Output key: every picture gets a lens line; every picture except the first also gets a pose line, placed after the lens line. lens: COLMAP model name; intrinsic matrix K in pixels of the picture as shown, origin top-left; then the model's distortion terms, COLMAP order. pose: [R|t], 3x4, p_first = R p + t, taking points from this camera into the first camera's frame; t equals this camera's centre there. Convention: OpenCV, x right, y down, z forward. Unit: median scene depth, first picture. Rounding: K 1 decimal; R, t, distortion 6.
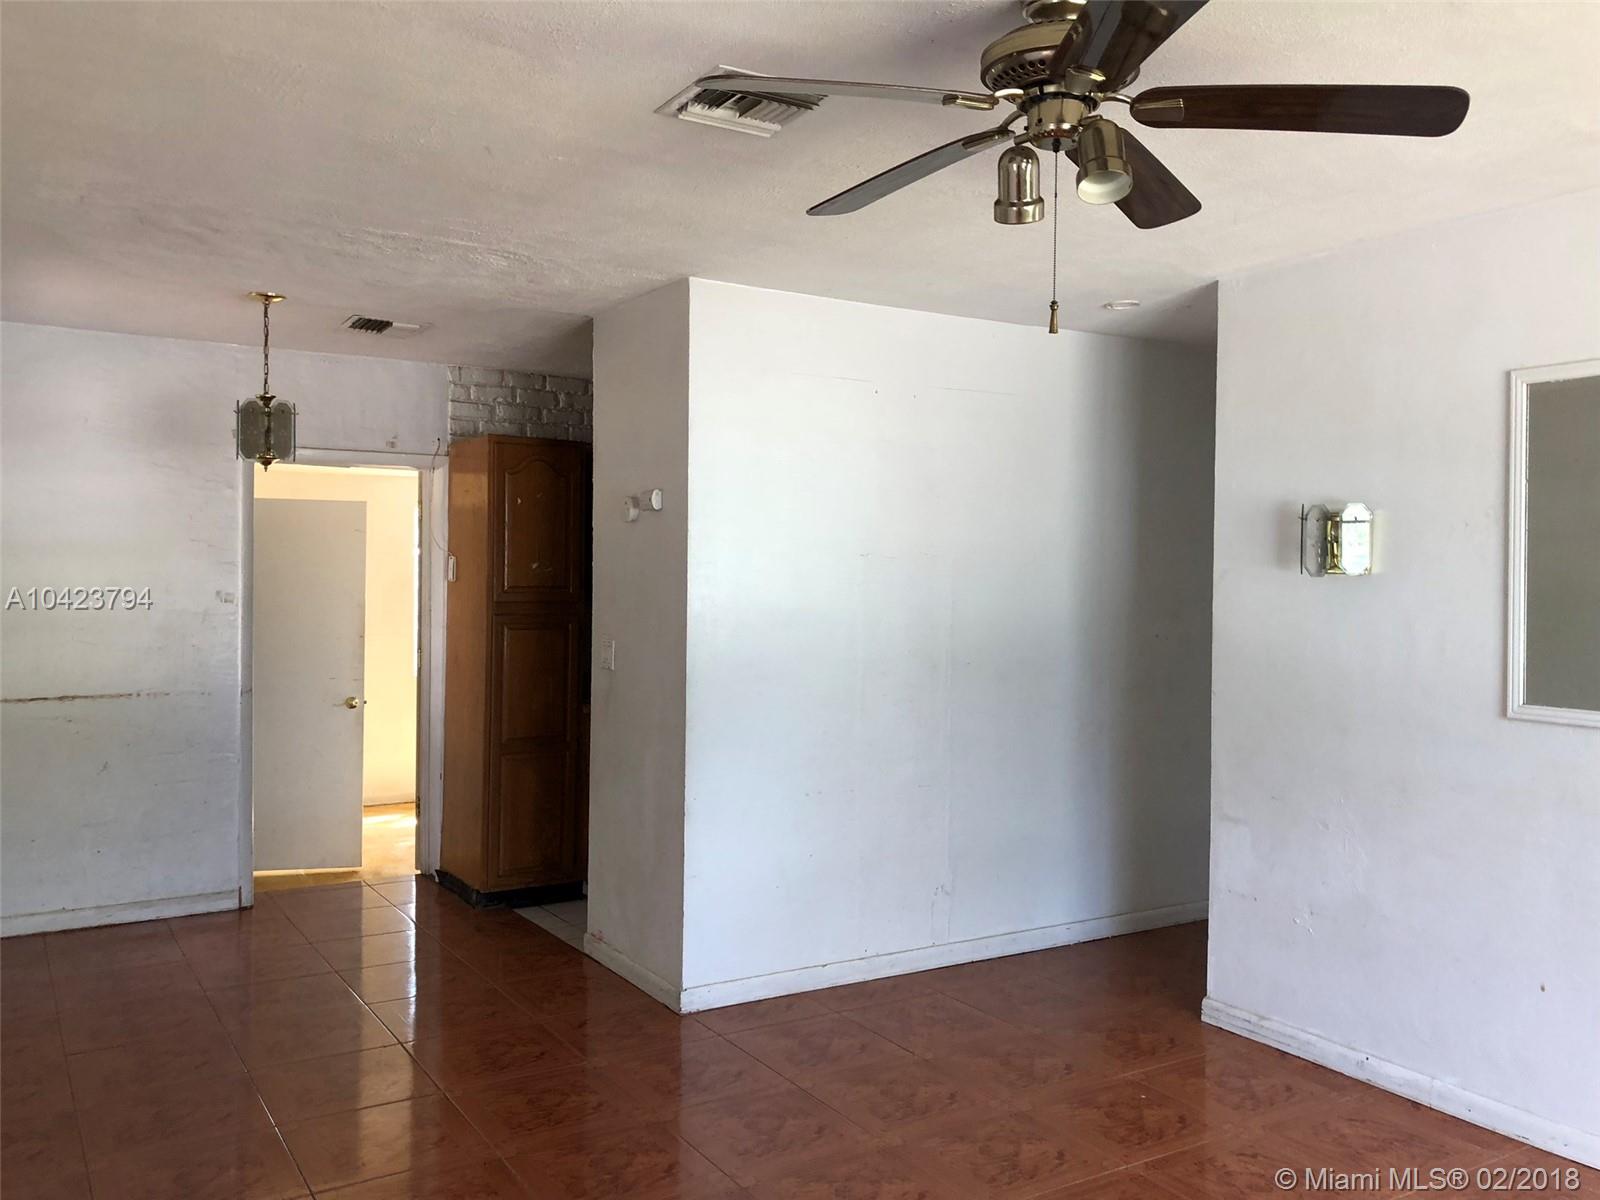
lens RADIAL K [[1312.6, 0, 791.4], [0, 1312.6, 600.1], [0, 0, 1]] dist [0.035910, -0.048421]
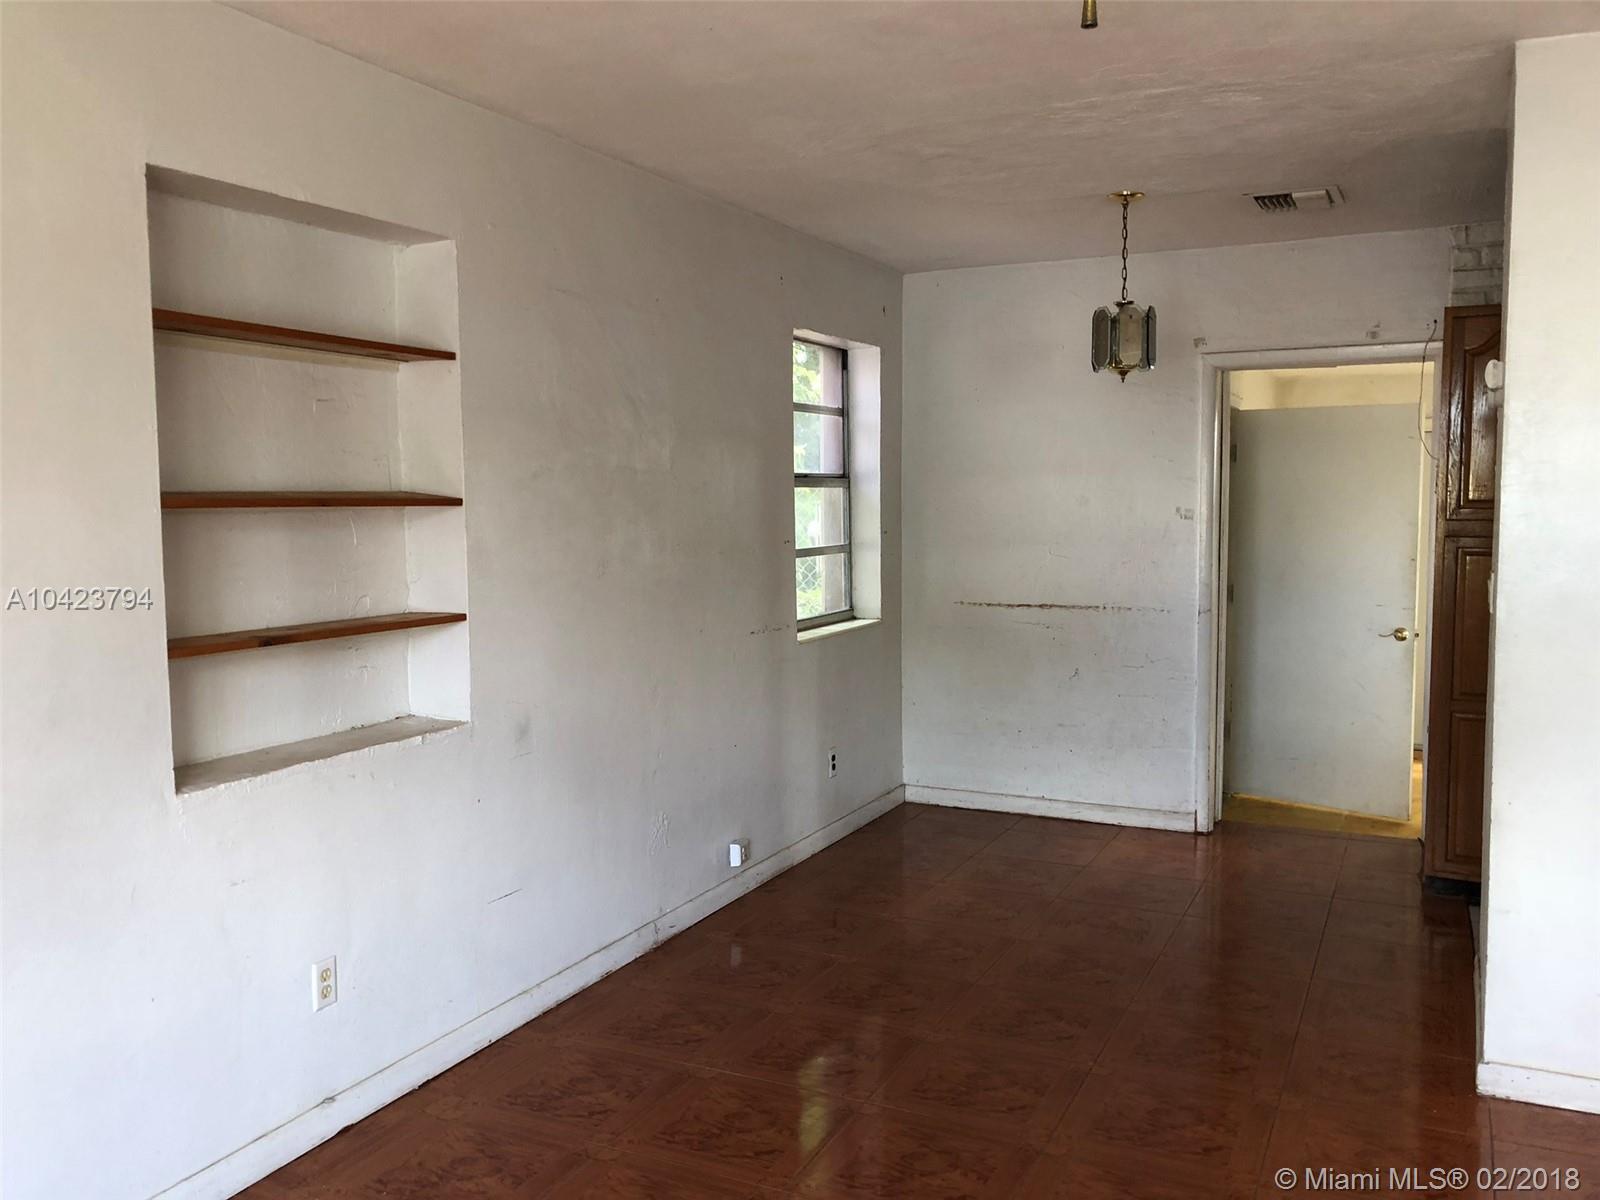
lens RADIAL K [[1312.6, 0, 786.7], [0, 1312.6, 593.8], [0, 0, 1]] dist [0.035910, -0.048421]
pose [[0.526559, 0.053489, -0.848454, 0.333696], [-0.005199, 0.998203, 0.059703, 0.000614], [0.850122, -0.027026, 0.525891, 0.322892]]
